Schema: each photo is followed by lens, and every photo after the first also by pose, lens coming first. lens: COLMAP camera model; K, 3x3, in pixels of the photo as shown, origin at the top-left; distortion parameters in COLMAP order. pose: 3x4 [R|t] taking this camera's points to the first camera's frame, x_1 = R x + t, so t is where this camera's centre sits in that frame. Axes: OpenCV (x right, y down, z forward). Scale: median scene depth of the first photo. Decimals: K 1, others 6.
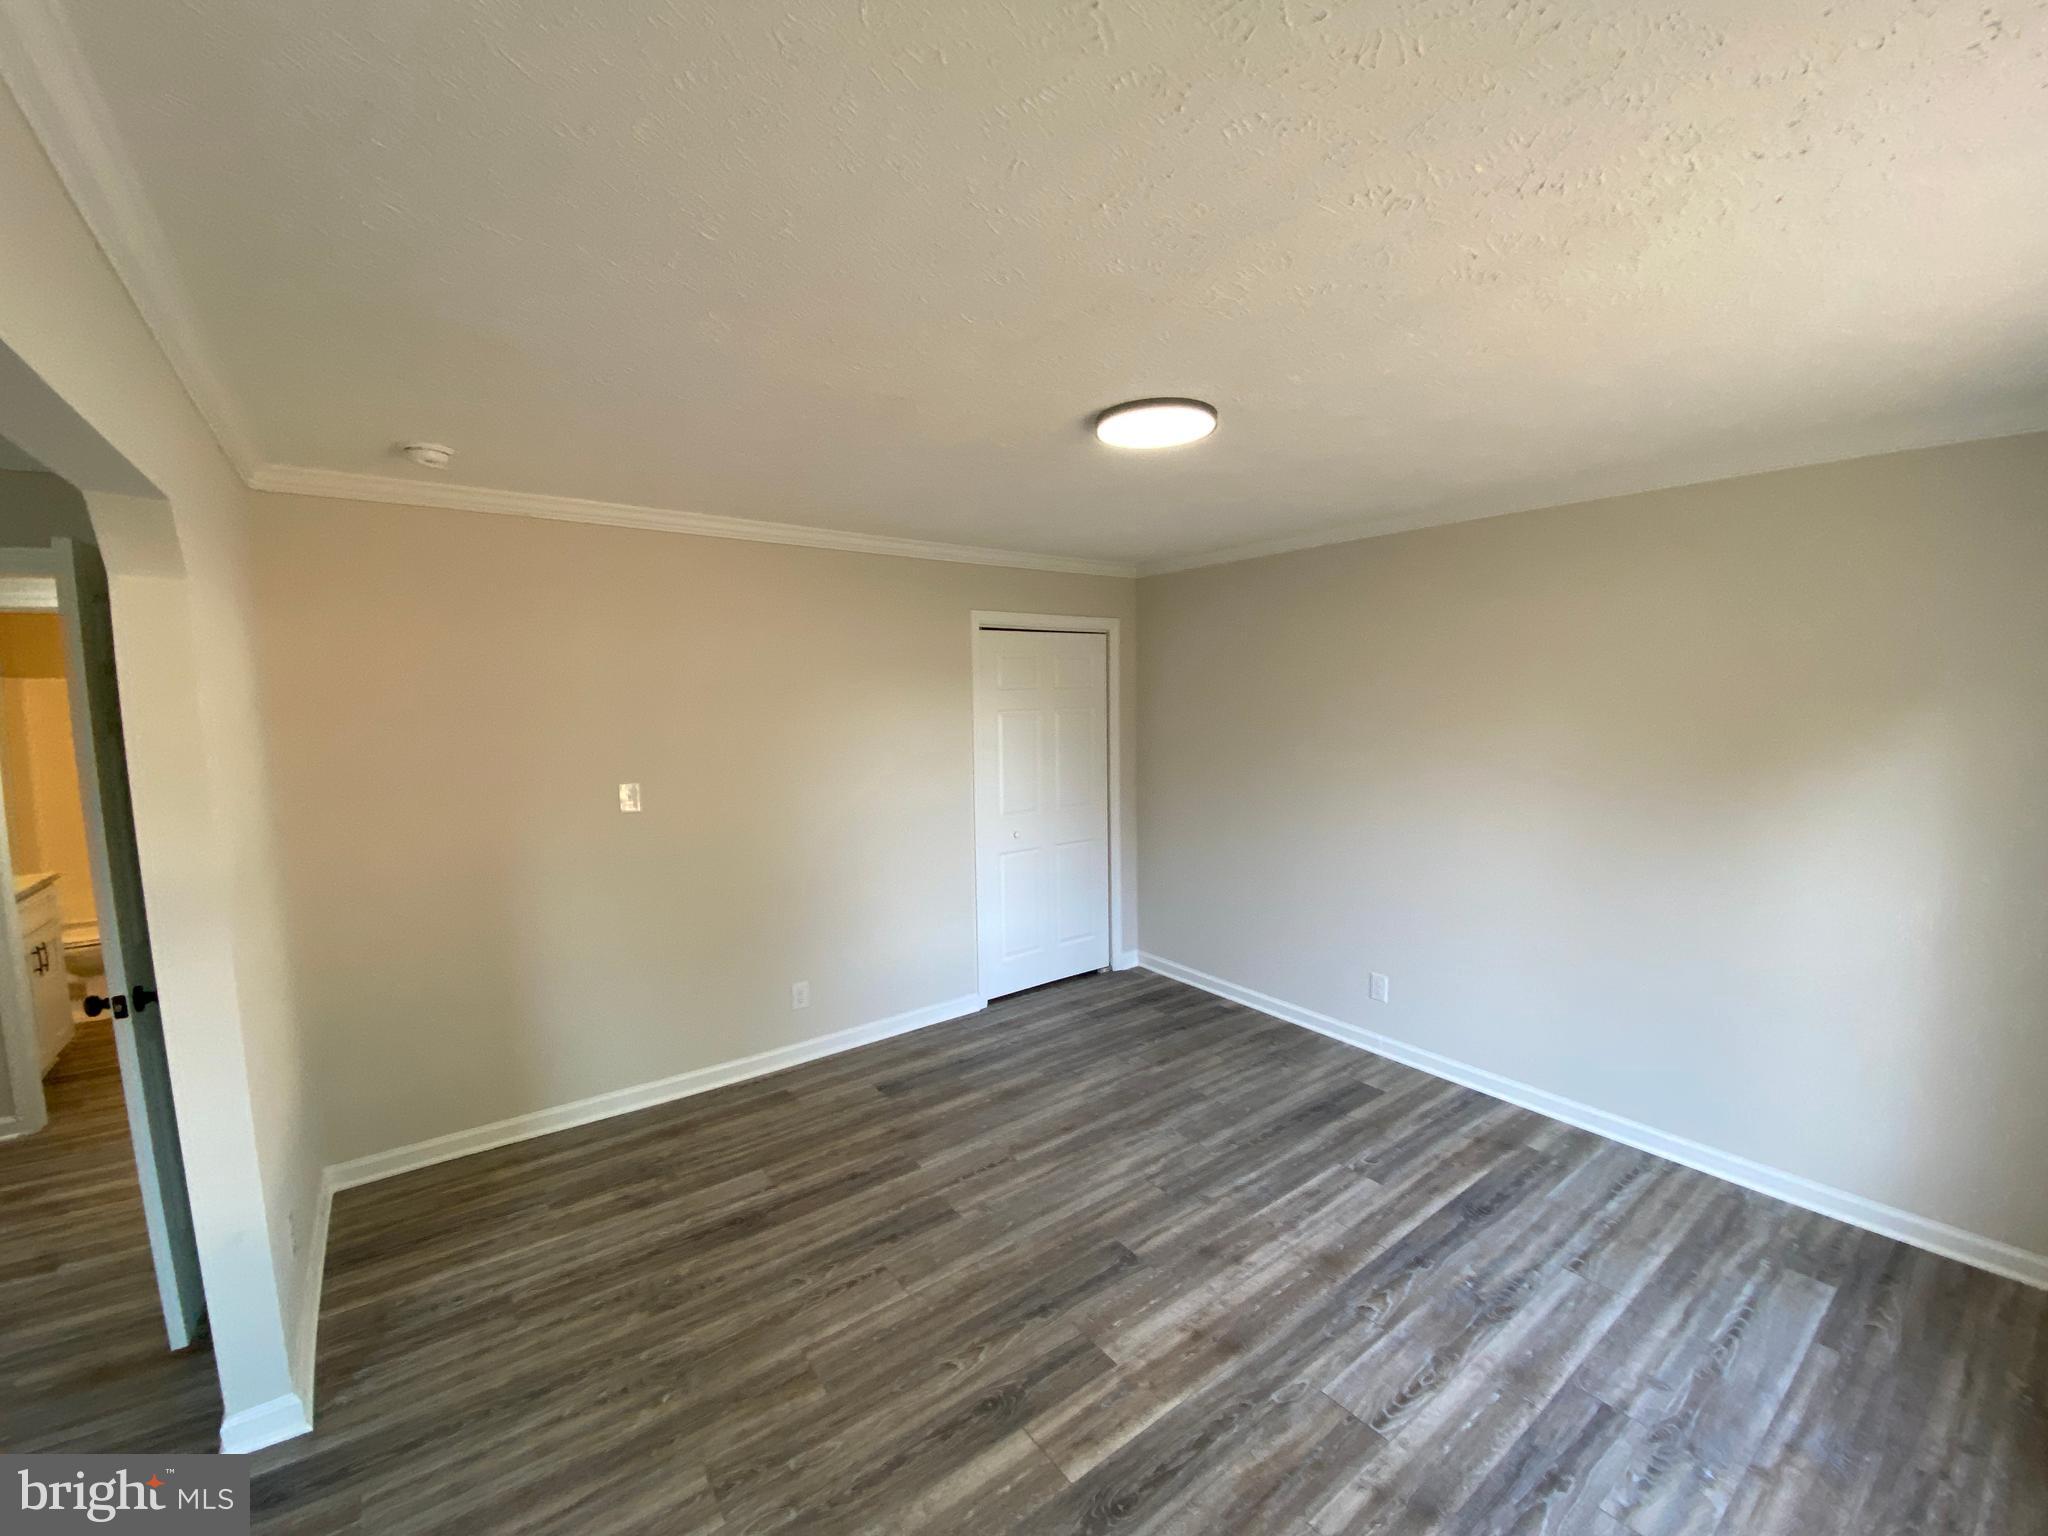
lens RADIAL K [[838.6, 0, 1024.1], [0, 838.6, 767.6], [0, 0, 1]] dist [0.017506, -0.015921]
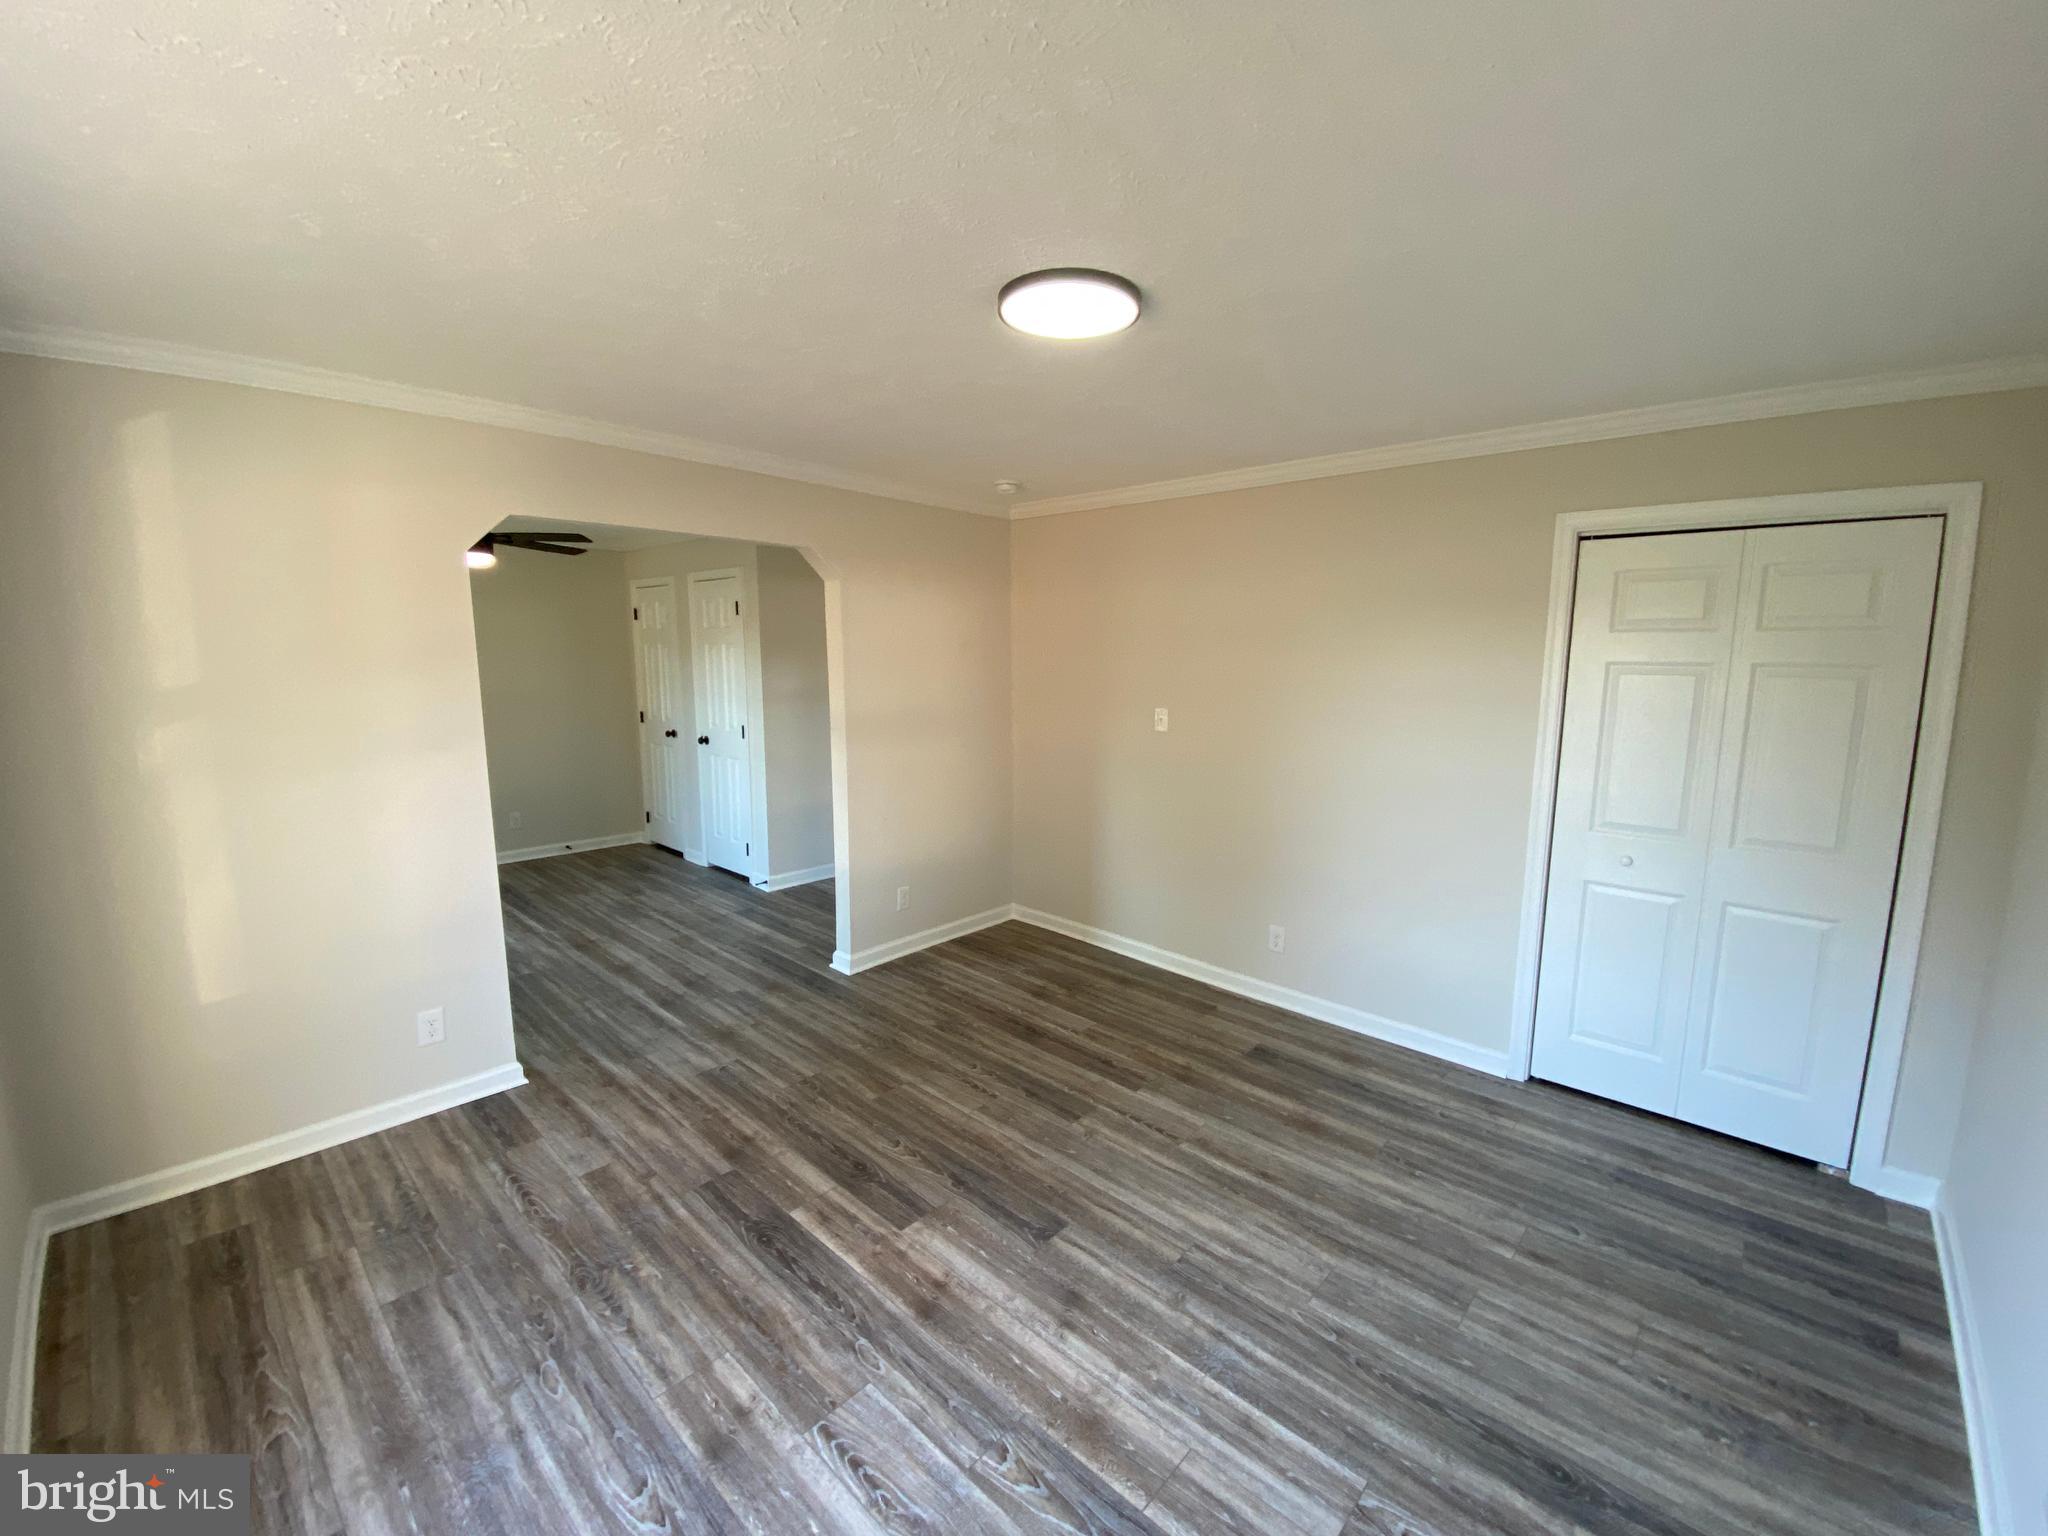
lens RADIAL K [[838.6, 0, 1026.6], [0, 838.6, 762.7], [0, 0, 1]] dist [0.017506, -0.015921]
pose [[0.181351, 0.152412, -0.971536, 0.935647], [-0.104565, 0.985305, 0.135053, -0.060366], [0.977844, 0.077097, 0.194623, 0.741529]]
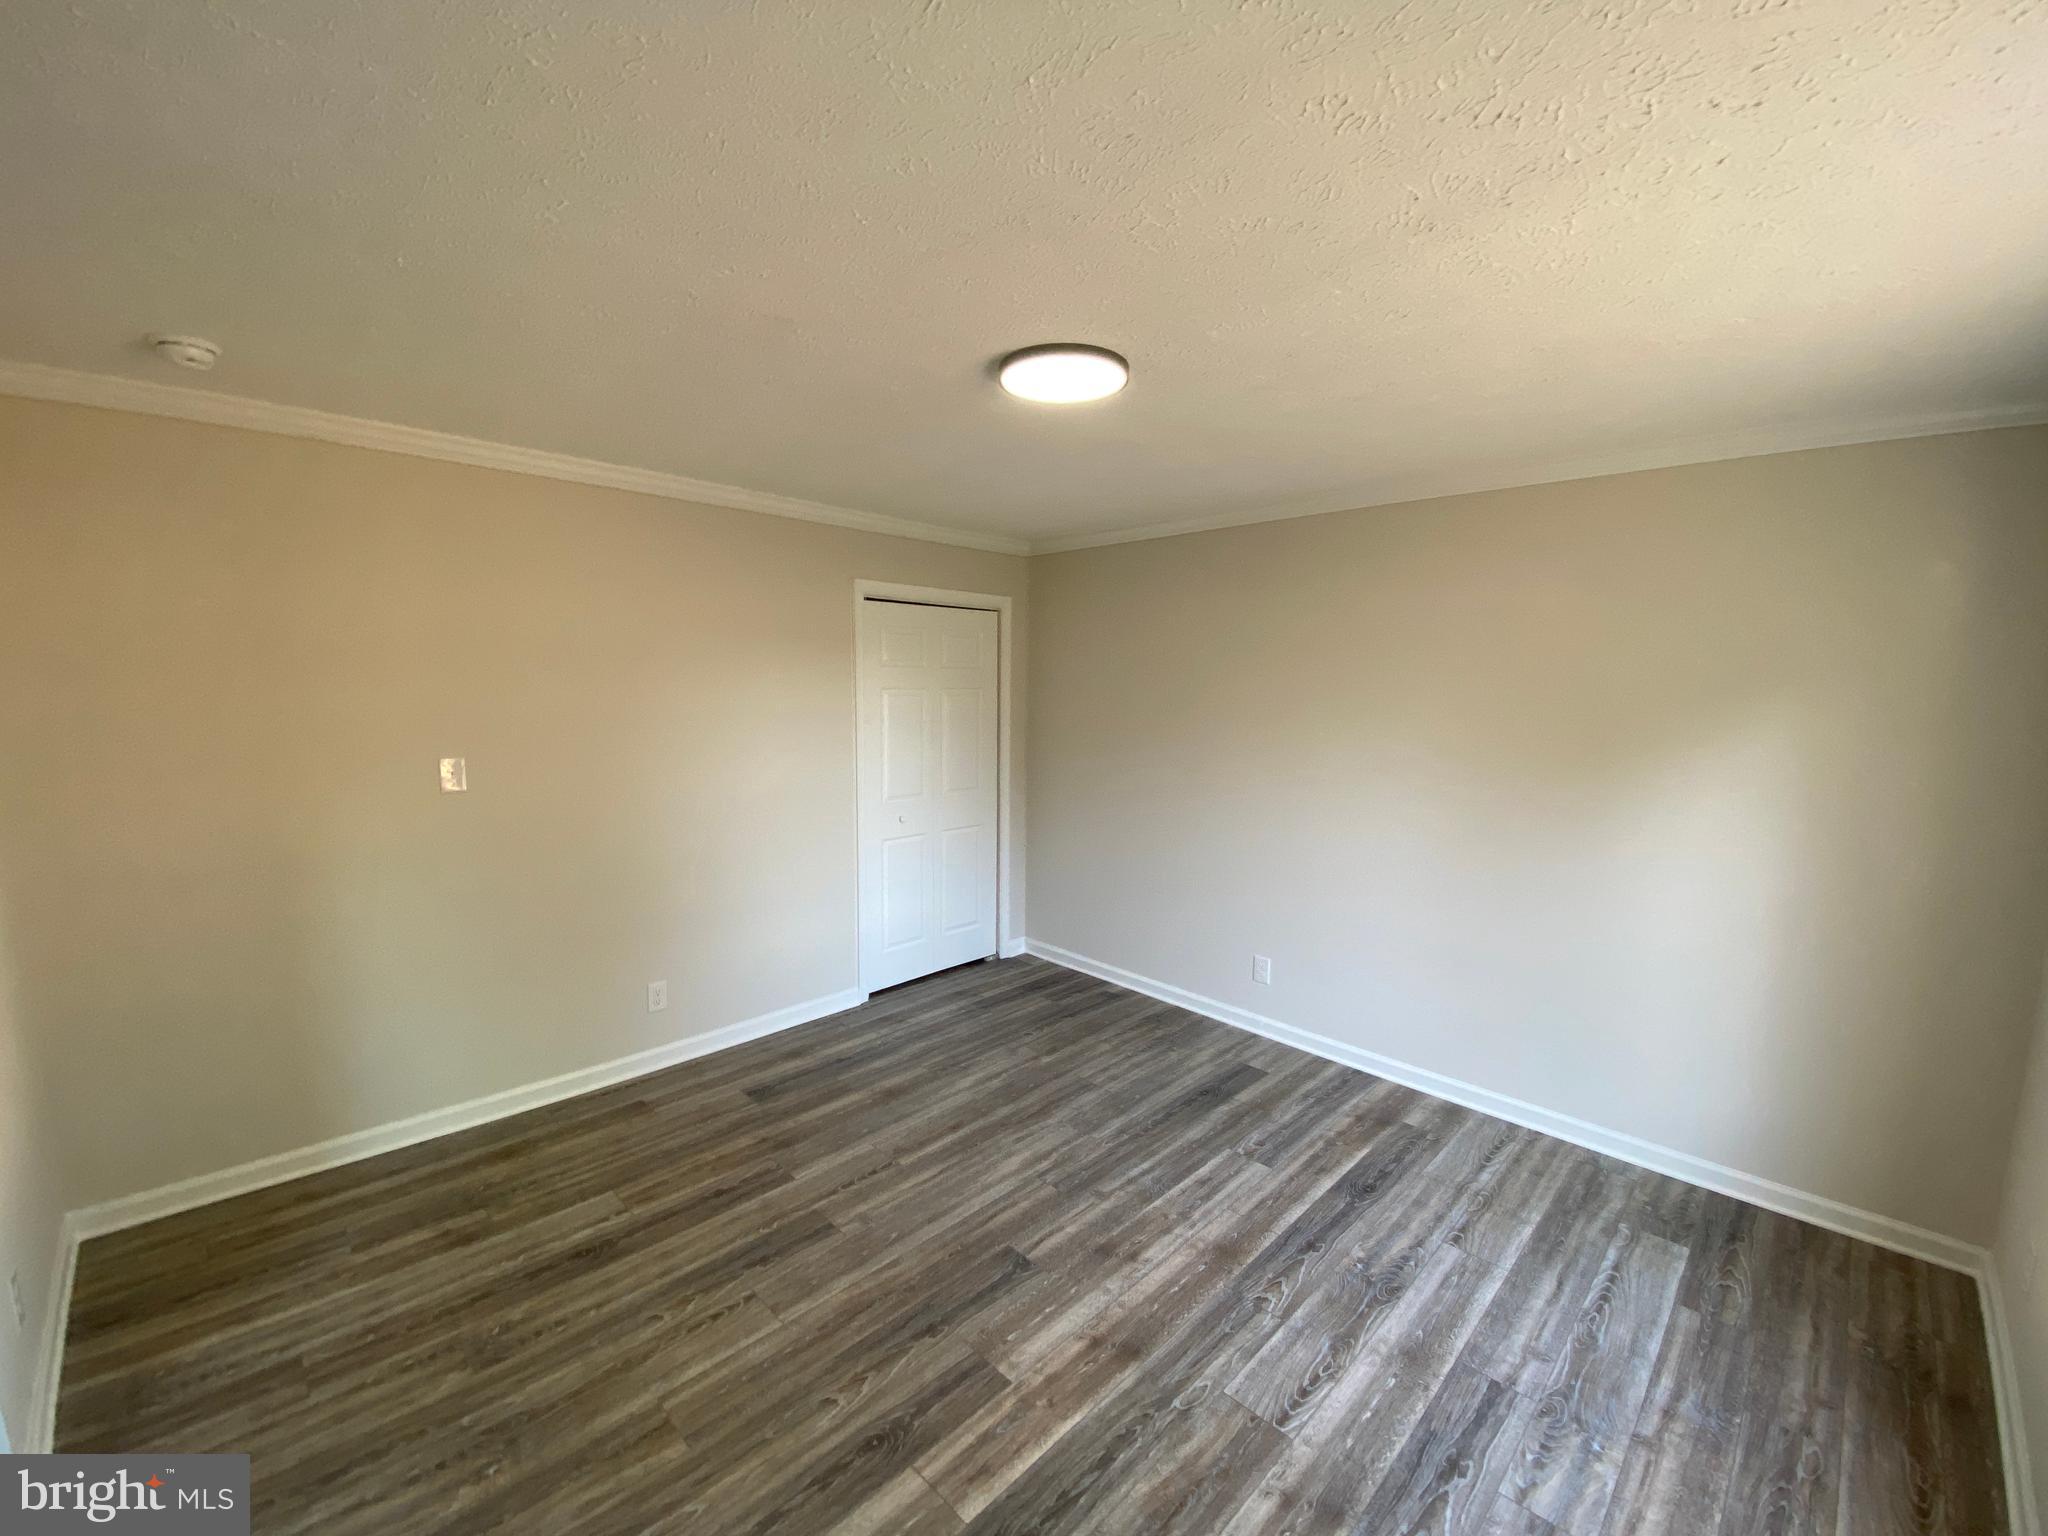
lens RADIAL K [[838.6, 0, 1021.5], [0, 838.6, 769.1], [0, 0, 1]] dist [0.017506, -0.015921]
pose [[0.989745, 0.009591, 0.142527, -0.016128], [-0.012172, 0.999777, 0.017248, 0.010311], [-0.142329, -0.018806, 0.989641, 0.072437]]
